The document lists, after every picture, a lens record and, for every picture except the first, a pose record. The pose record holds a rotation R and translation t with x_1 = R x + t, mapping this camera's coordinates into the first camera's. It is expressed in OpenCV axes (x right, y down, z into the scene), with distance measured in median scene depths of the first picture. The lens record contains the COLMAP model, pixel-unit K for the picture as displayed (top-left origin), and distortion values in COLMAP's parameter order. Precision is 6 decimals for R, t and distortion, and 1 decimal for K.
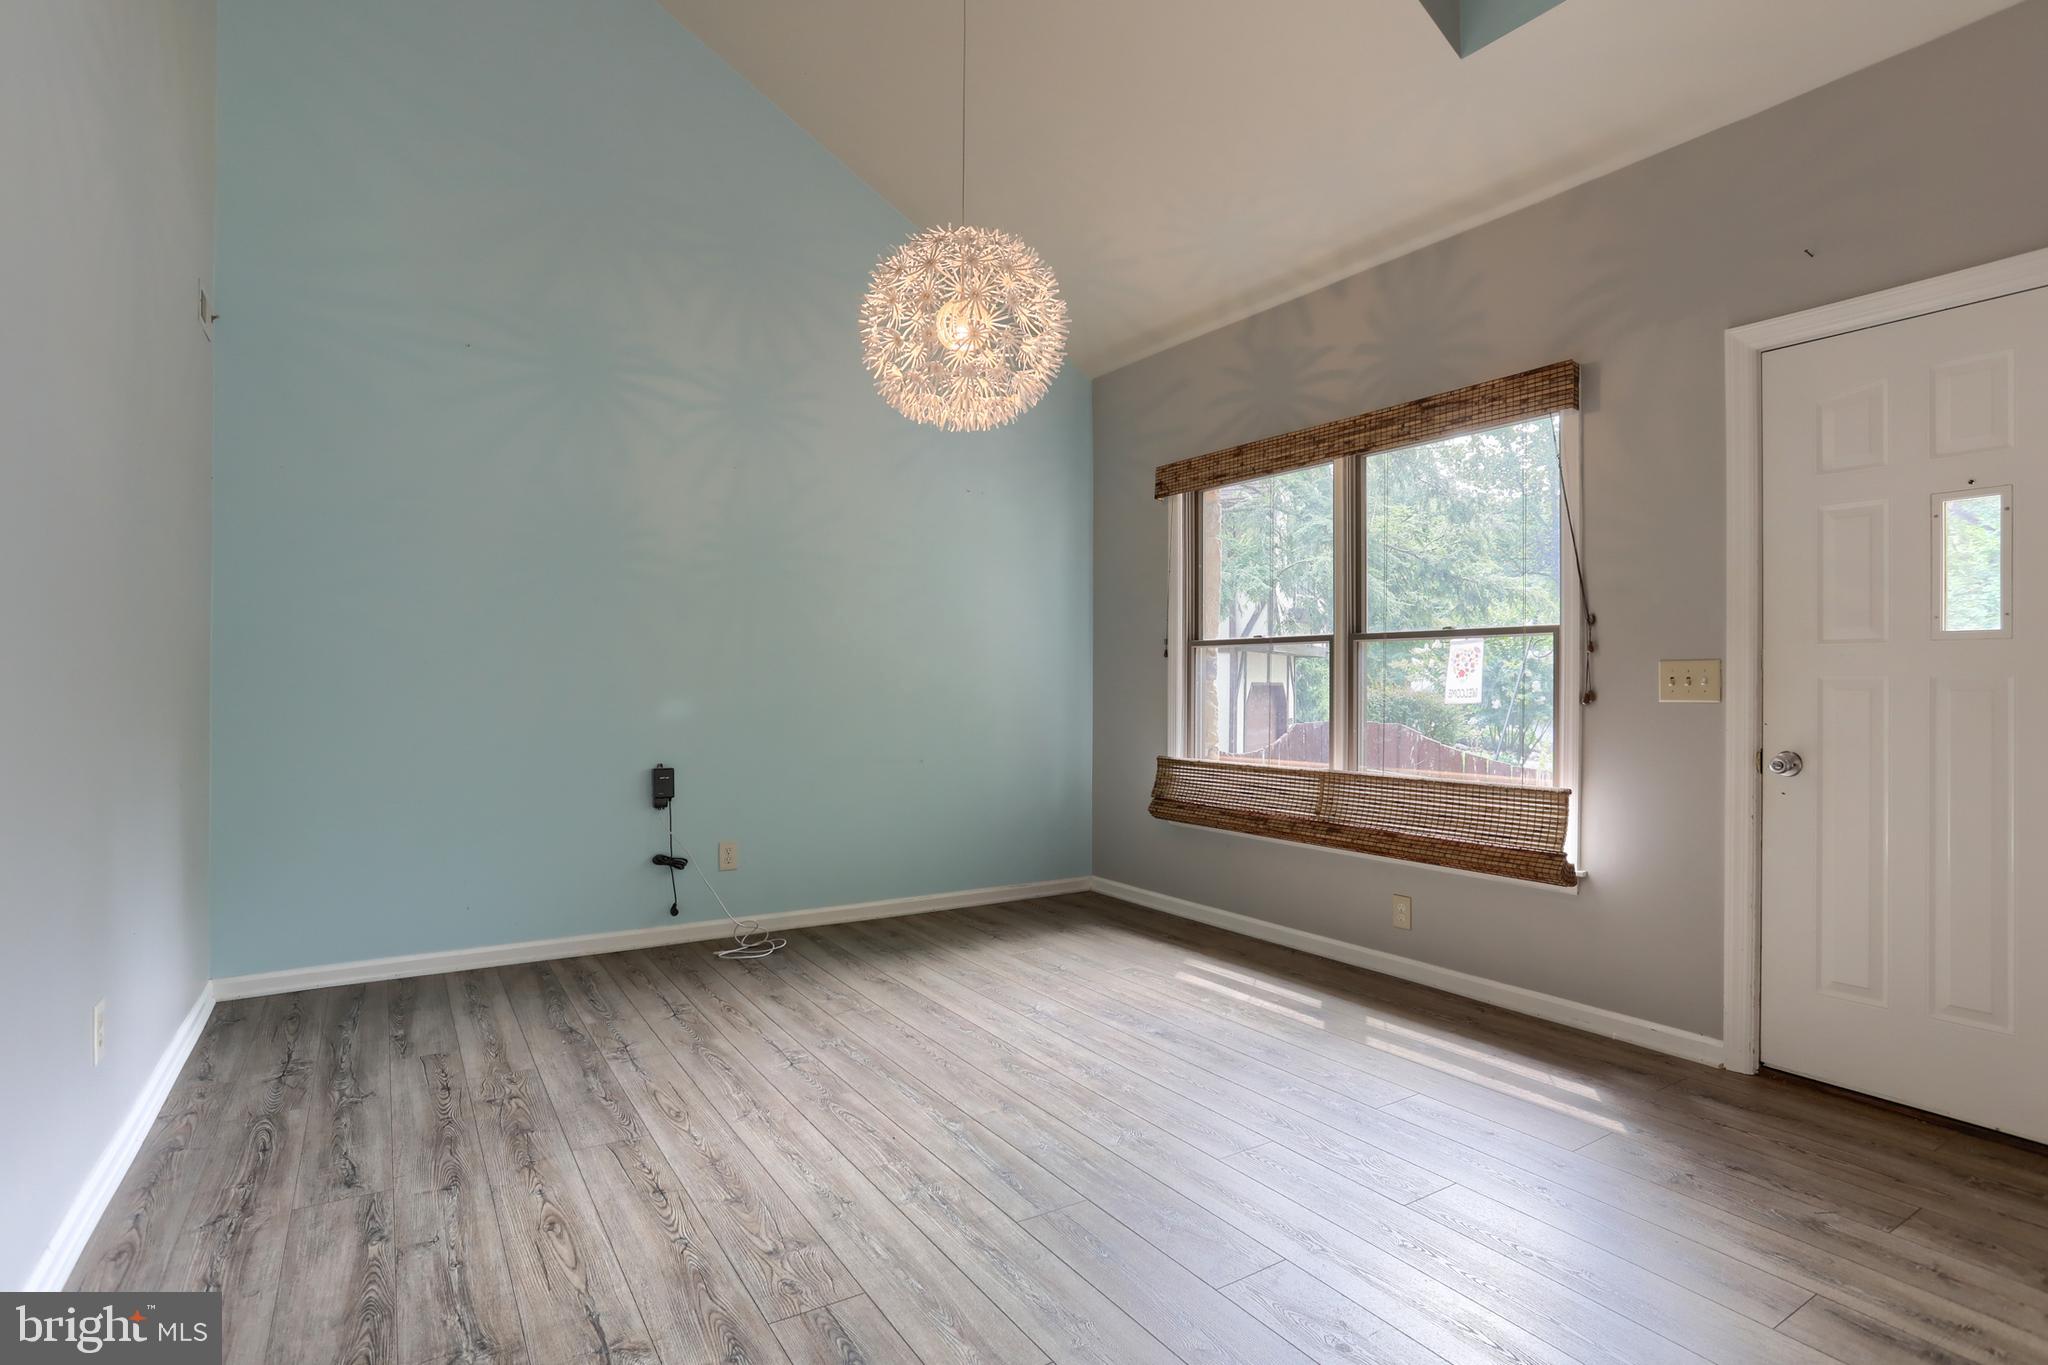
lens RADIAL K [[1029.6, 0, 1028.9], [0, 1029.6, 676.6], [0, 0, 1]] dist [-0.065904, 0.038066]
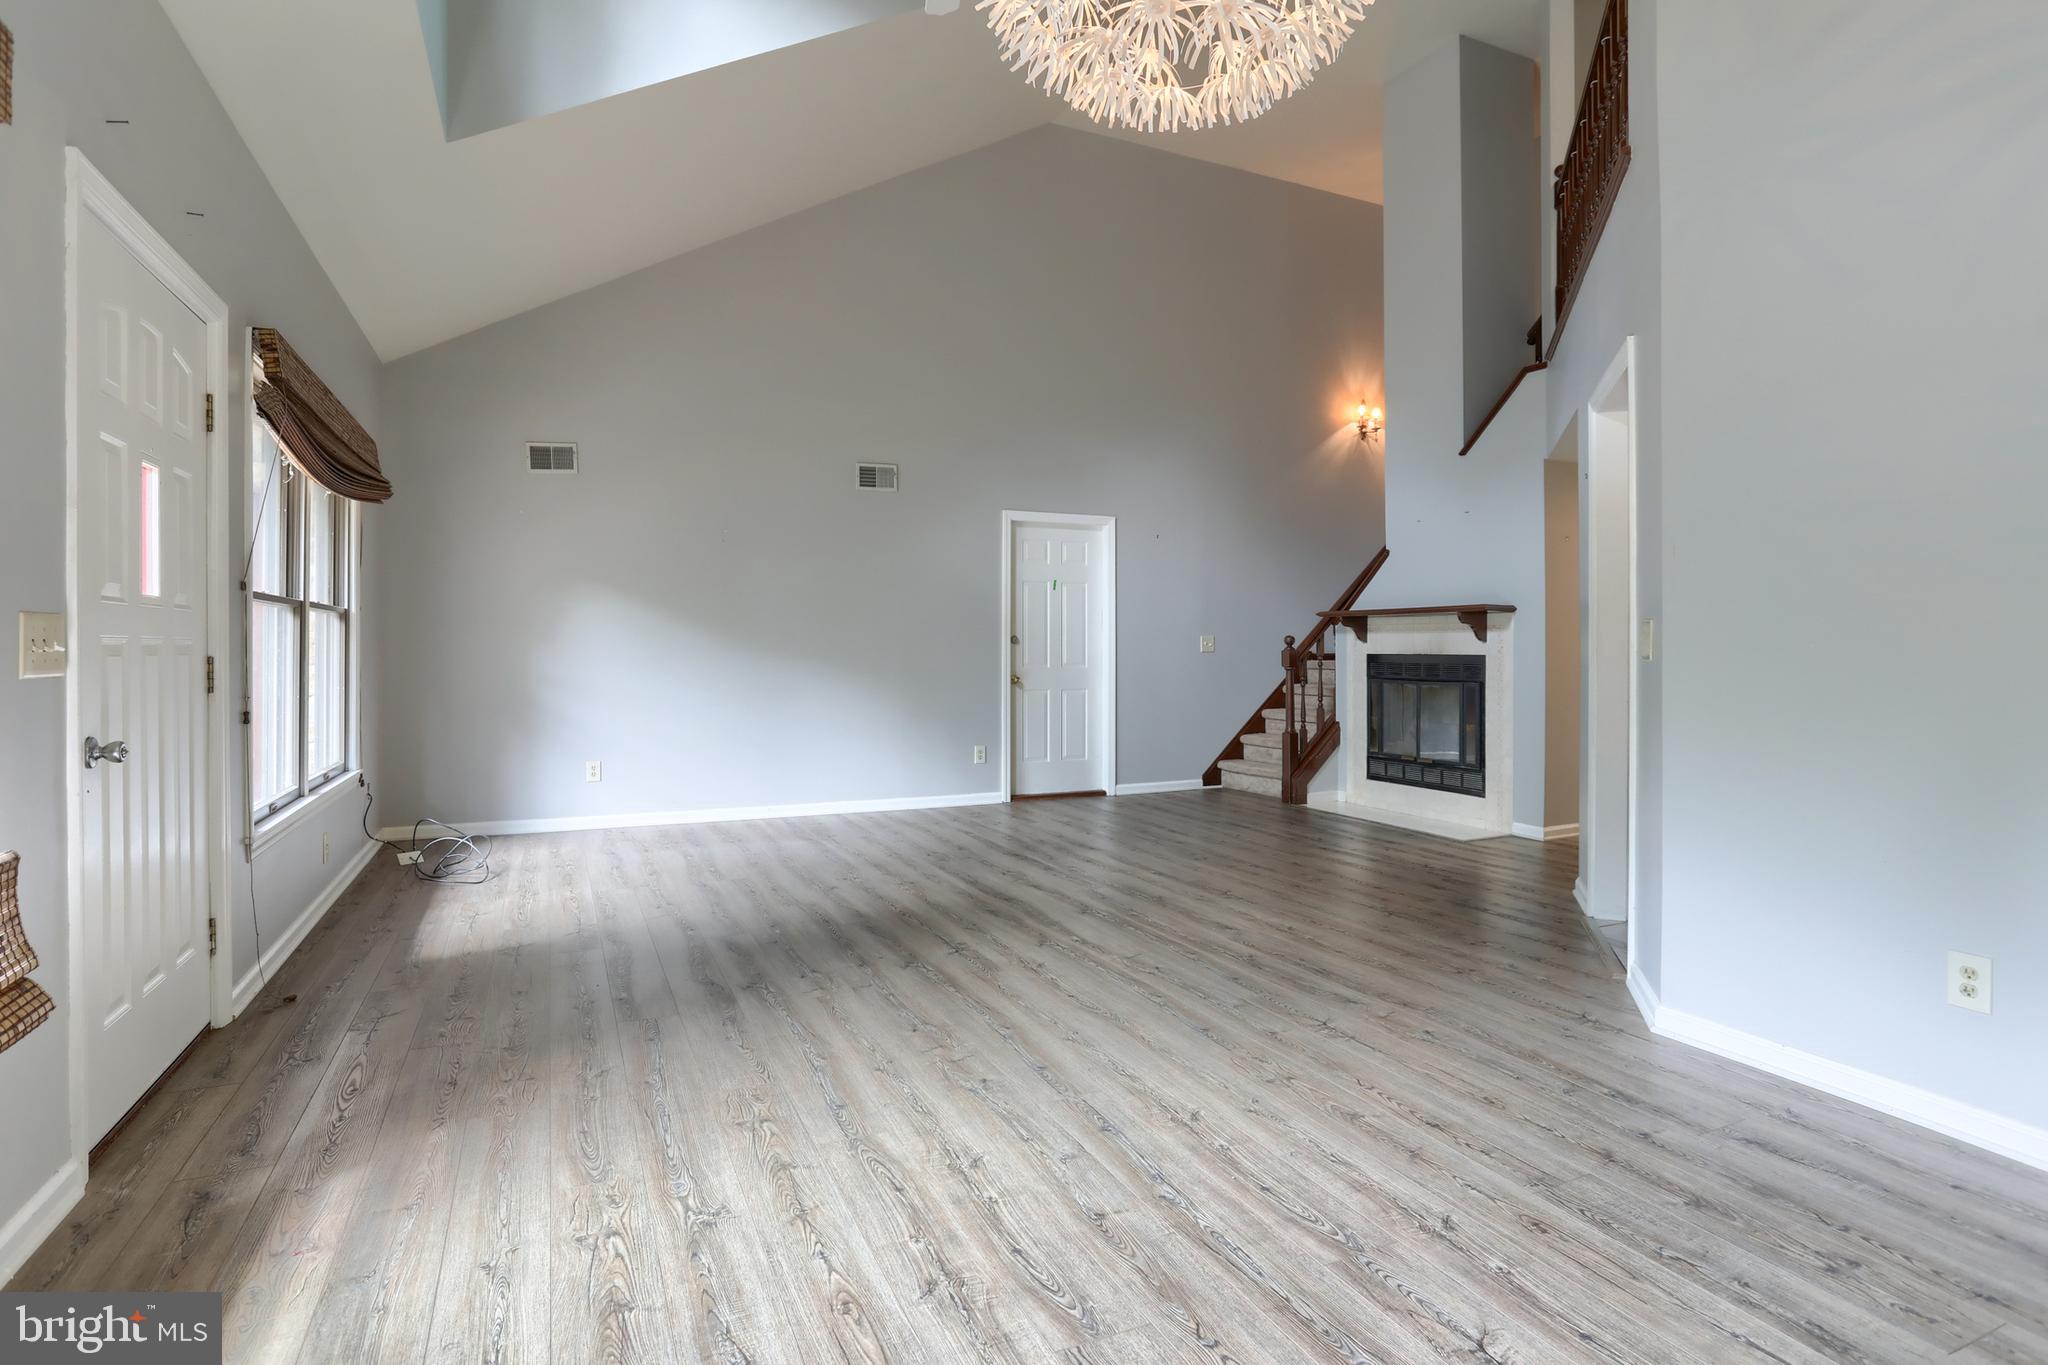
lens RADIAL K [[1047.8, 0, 1024.0], [0, 1047.8, 682.5], [0, 0, 1]] dist [-0.059924, 0.015446]
pose [[-0.989880, -0.005361, 0.141805, -0.056343], [-0.001139, 0.999554, 0.029832, 0.006371], [-0.141902, 0.029368, -0.989445, 1.351929]]
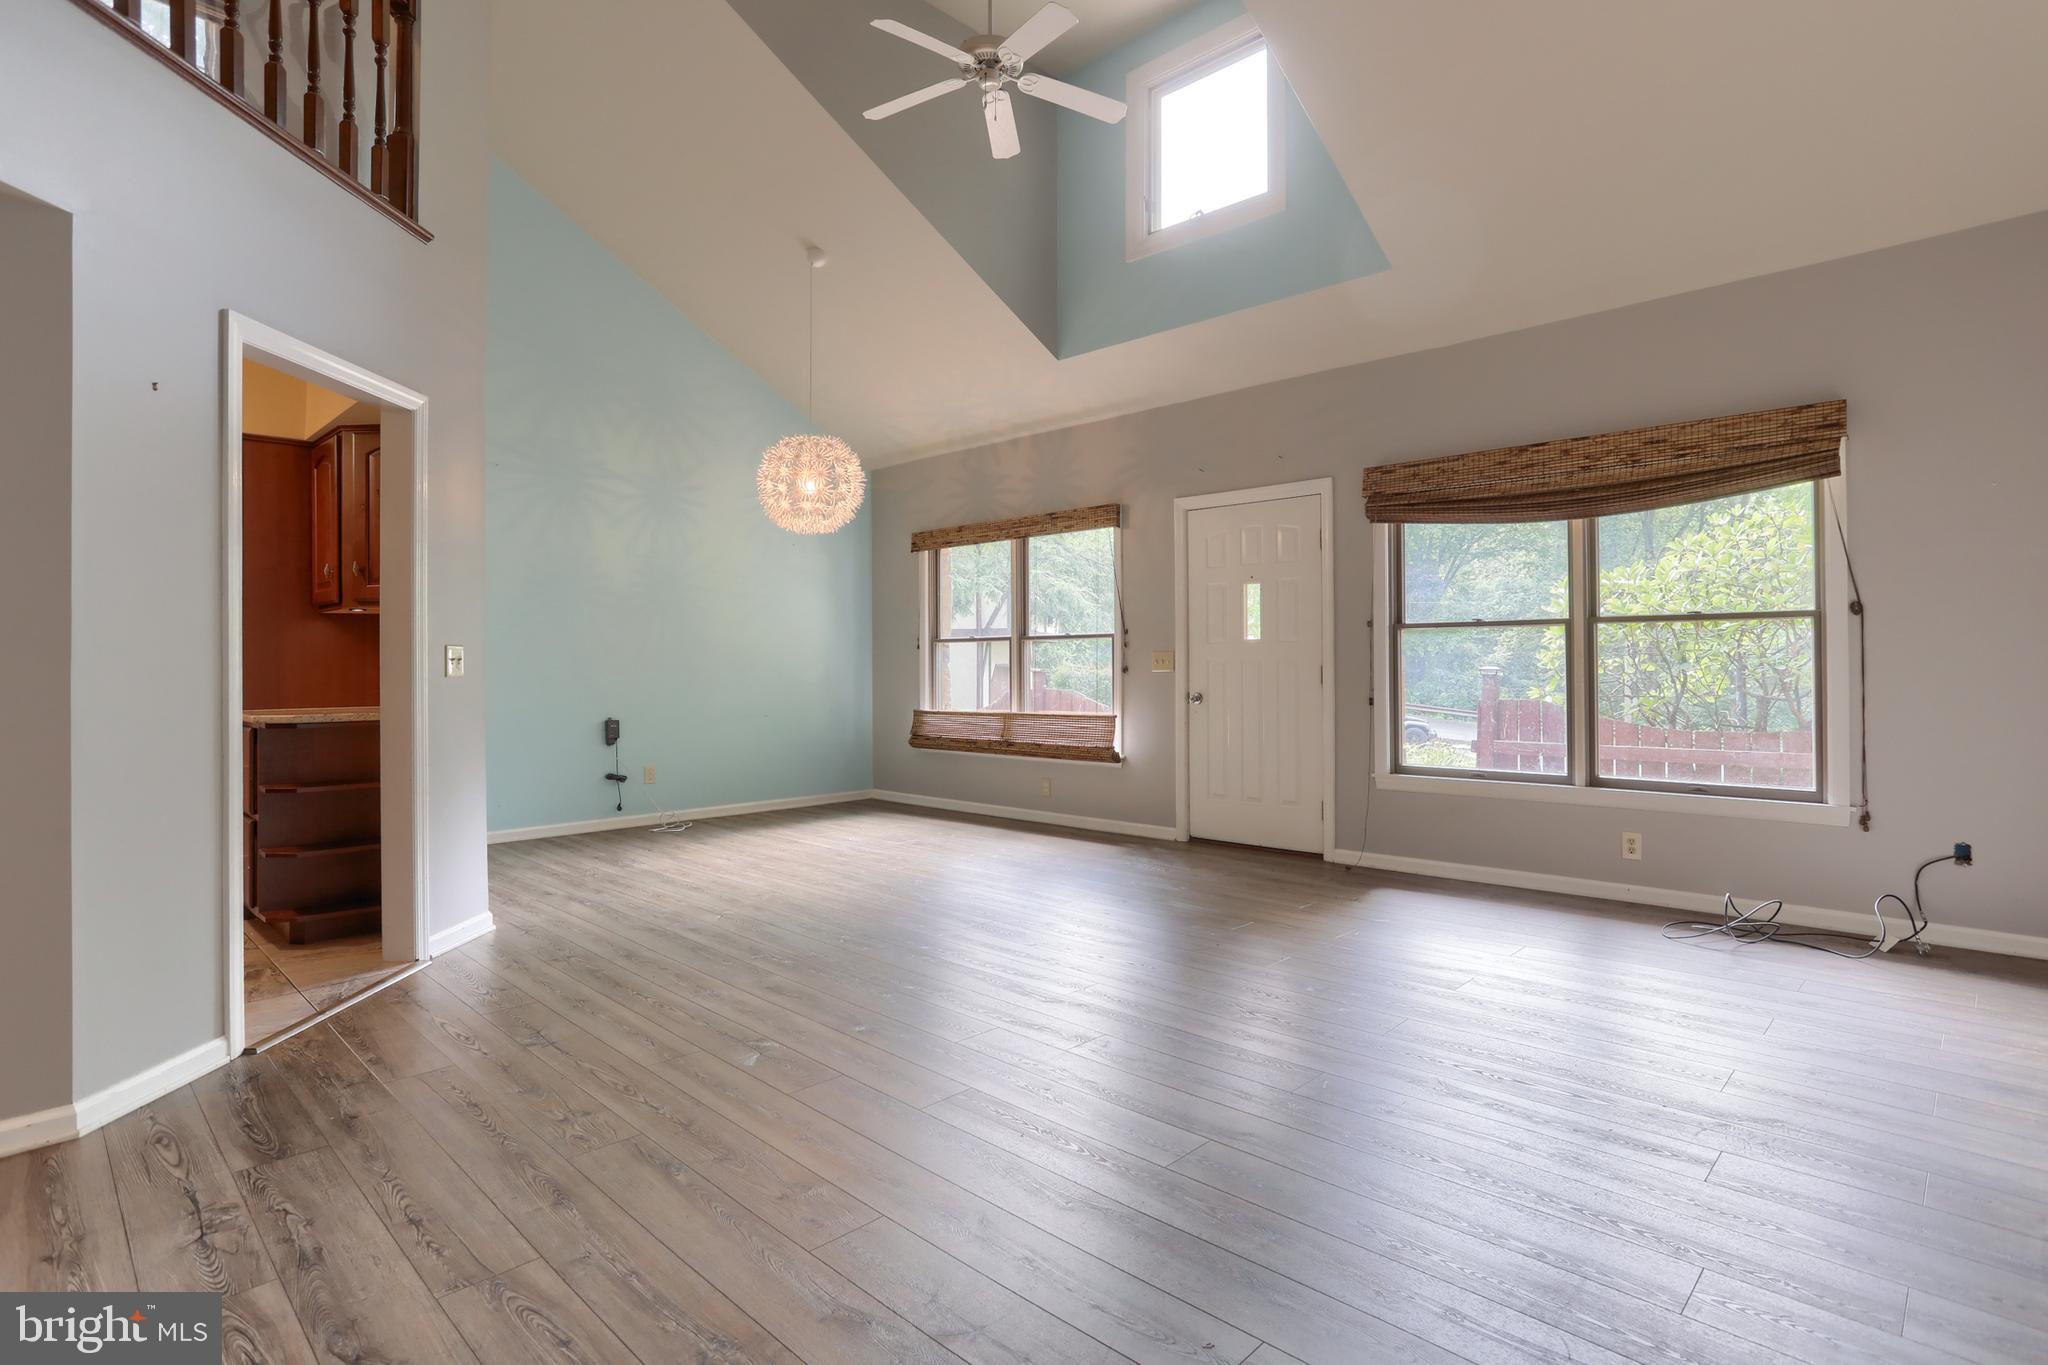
lens RADIAL K [[1027.8, 0, 1027.0], [0, 1027.8, 669.5], [0, 0, 1]] dist [-0.064776, 0.042086]
pose [[0.973919, -0.010296, 0.226663, -0.099651], [0.008369, 0.999920, 0.009461, -0.001406], [-0.226742, -0.007317, 0.973927, -0.909407]]
